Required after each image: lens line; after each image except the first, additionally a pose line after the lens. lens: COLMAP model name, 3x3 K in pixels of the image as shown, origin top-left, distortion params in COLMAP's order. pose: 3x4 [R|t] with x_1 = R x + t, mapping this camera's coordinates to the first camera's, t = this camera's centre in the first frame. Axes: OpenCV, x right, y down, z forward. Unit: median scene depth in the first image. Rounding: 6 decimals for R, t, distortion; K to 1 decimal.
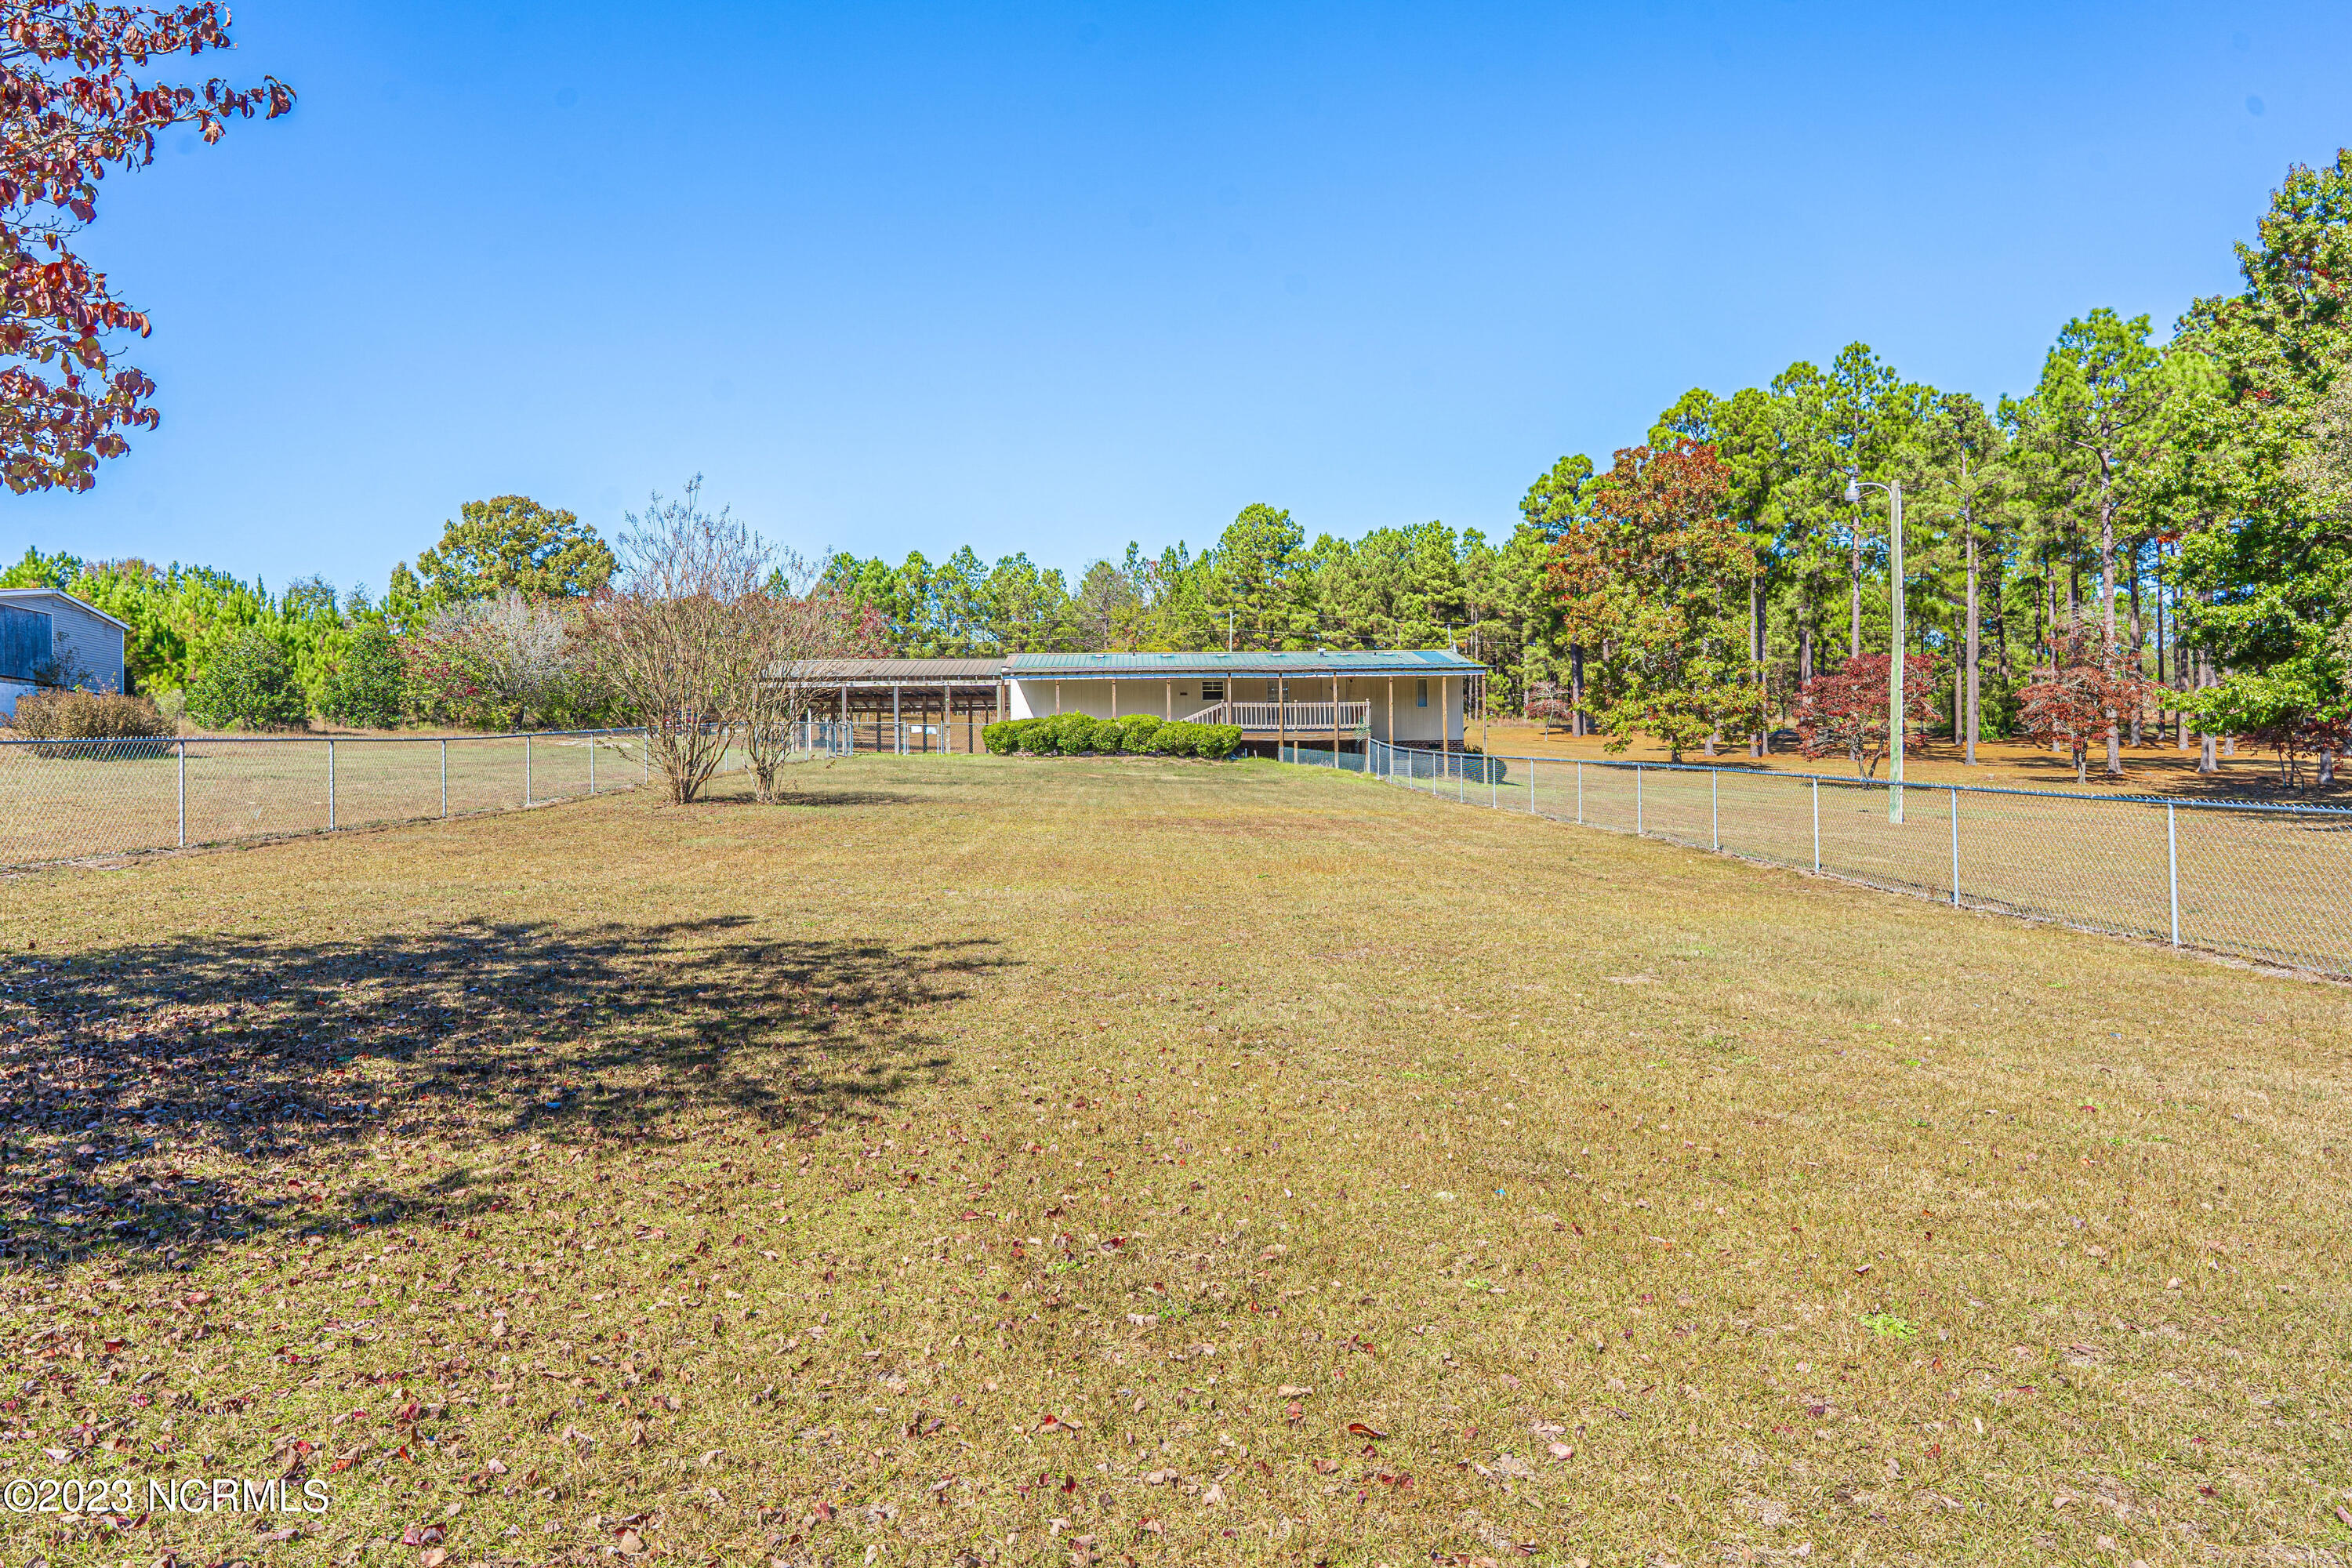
lens RADIAL K [[1585.6, 0, 1173.7], [0, 1585.6, 782.7], [0, 0, 1]] dist [0.000813, 0.001201]
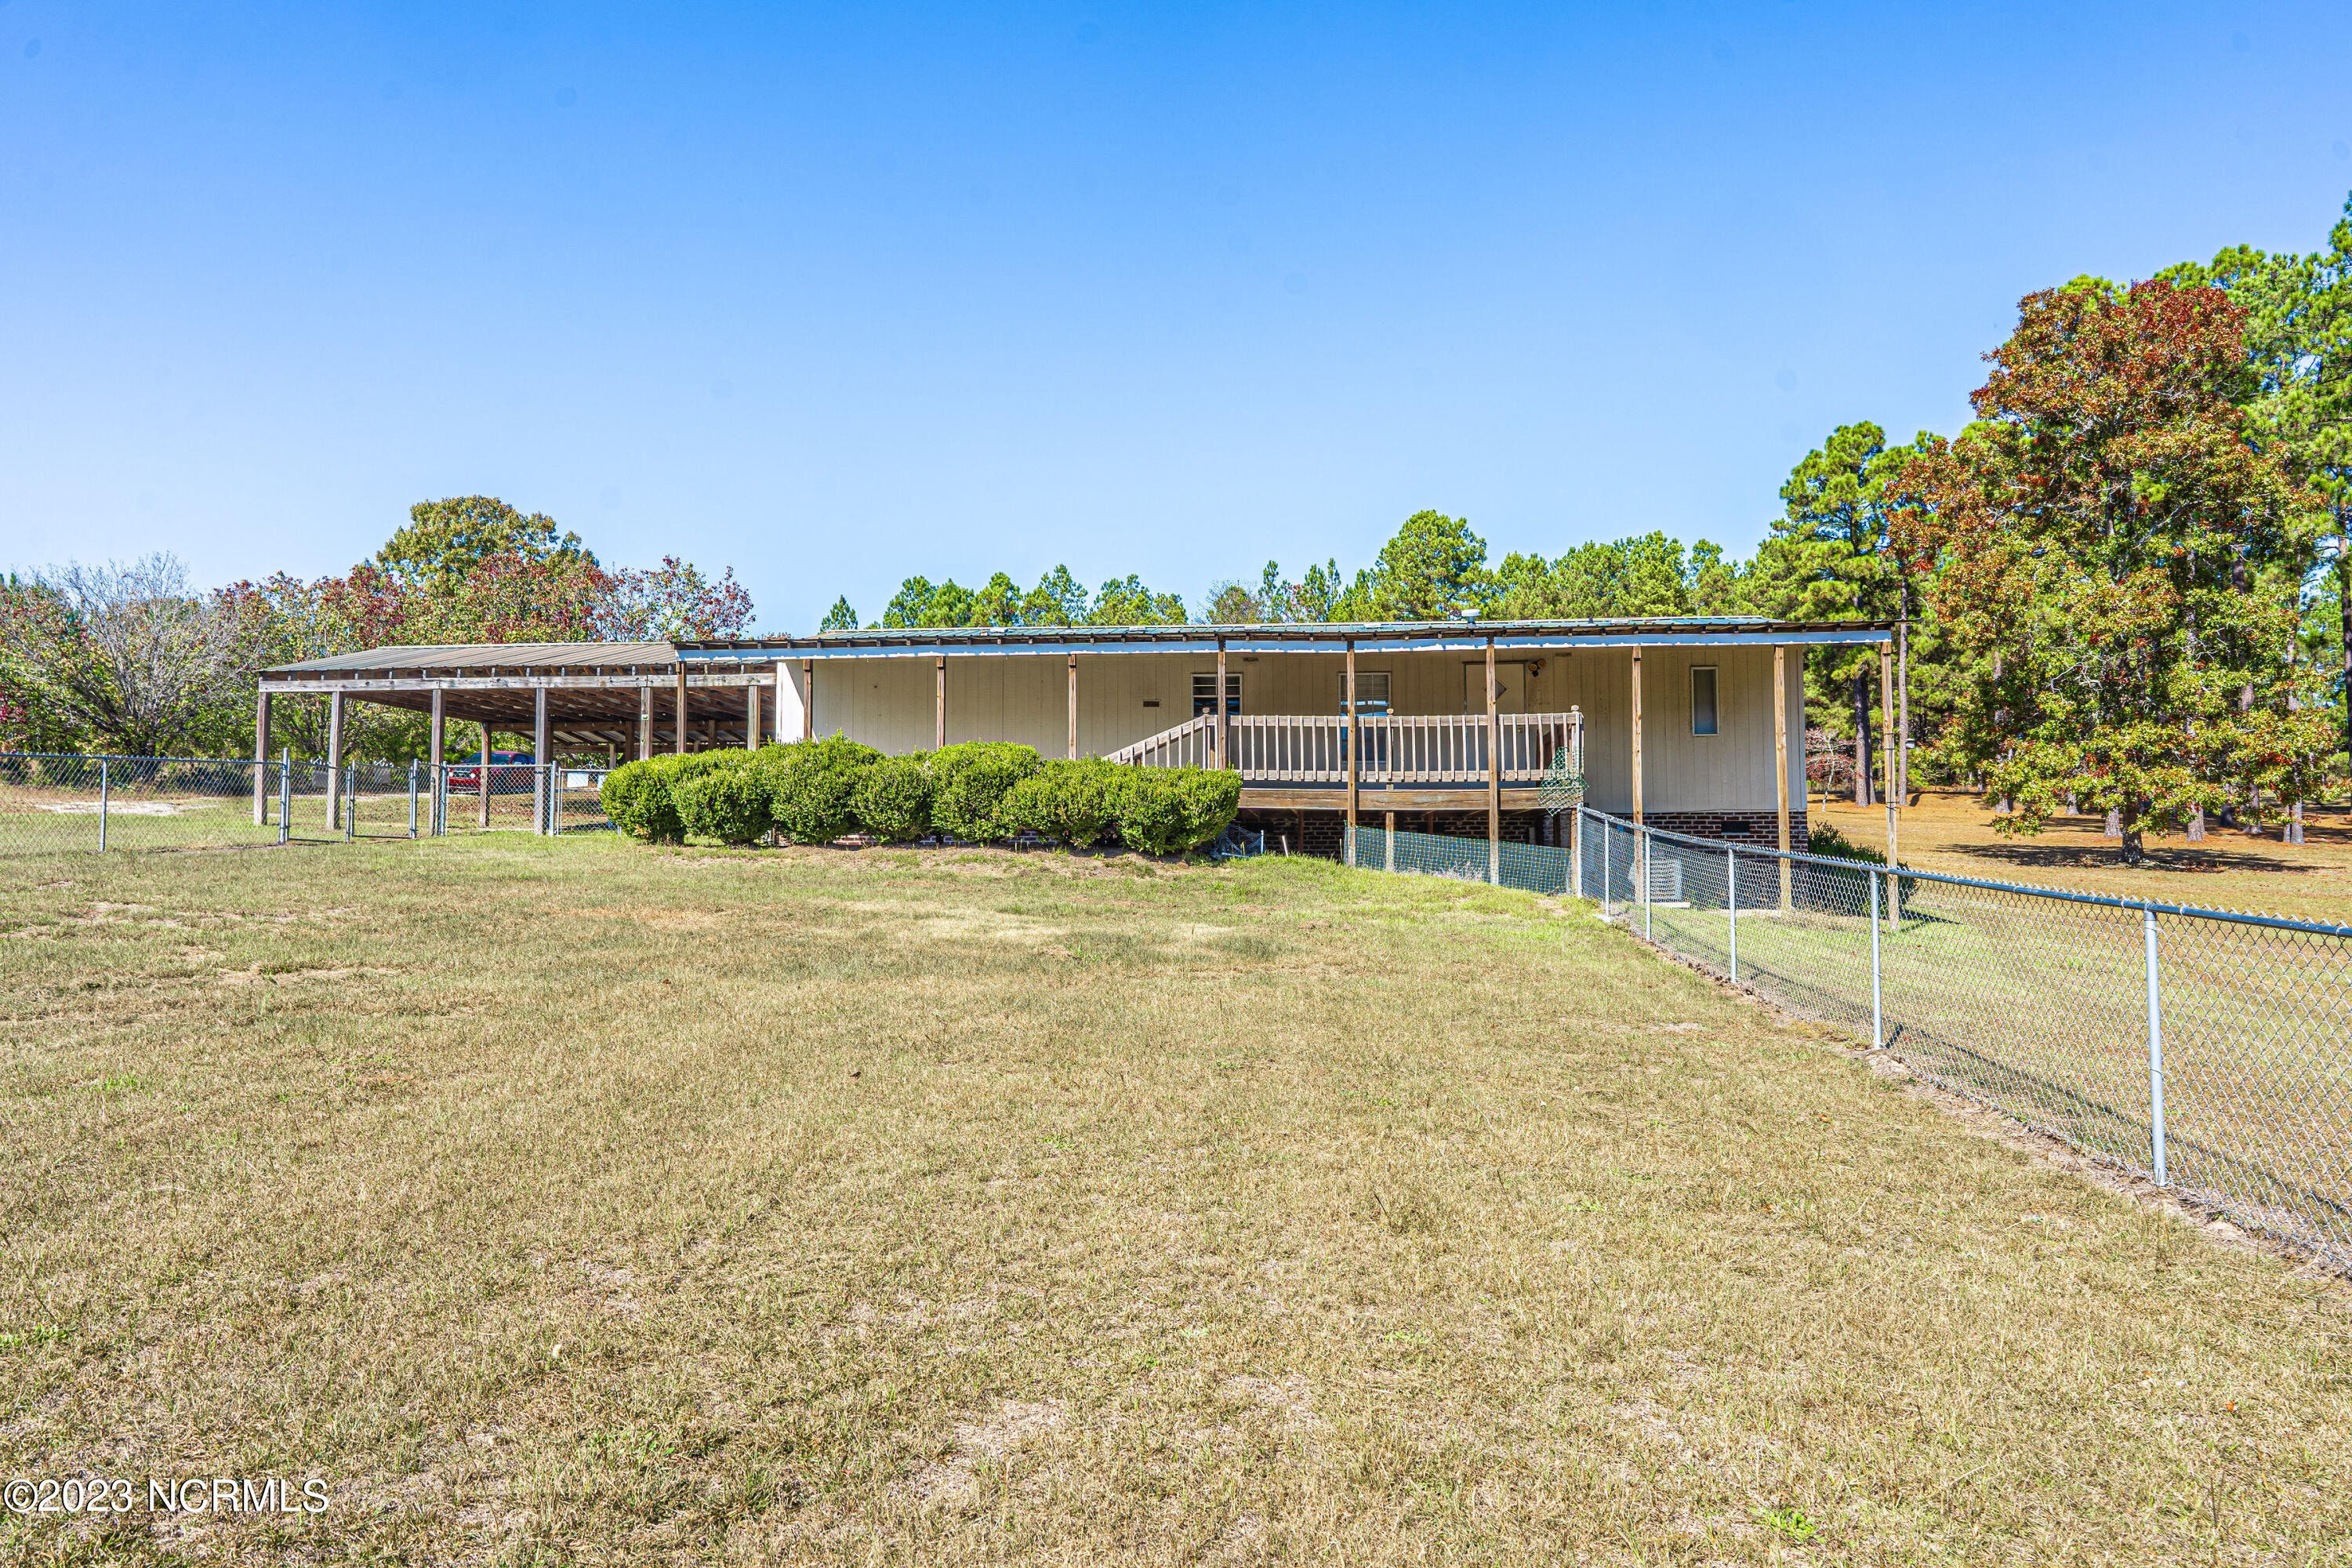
lens RADIAL K [[1585.6, 0, 1178.5], [0, 1585.6, 776.3], [0, 0, 1]] dist [0.000813, 0.001201]
pose [[0.992951, 0.005014, -0.118422, 0.031326], [-0.010461, 0.998913, -0.045423, -0.007279], [0.118065, 0.046342, 0.991924, 0.263582]]
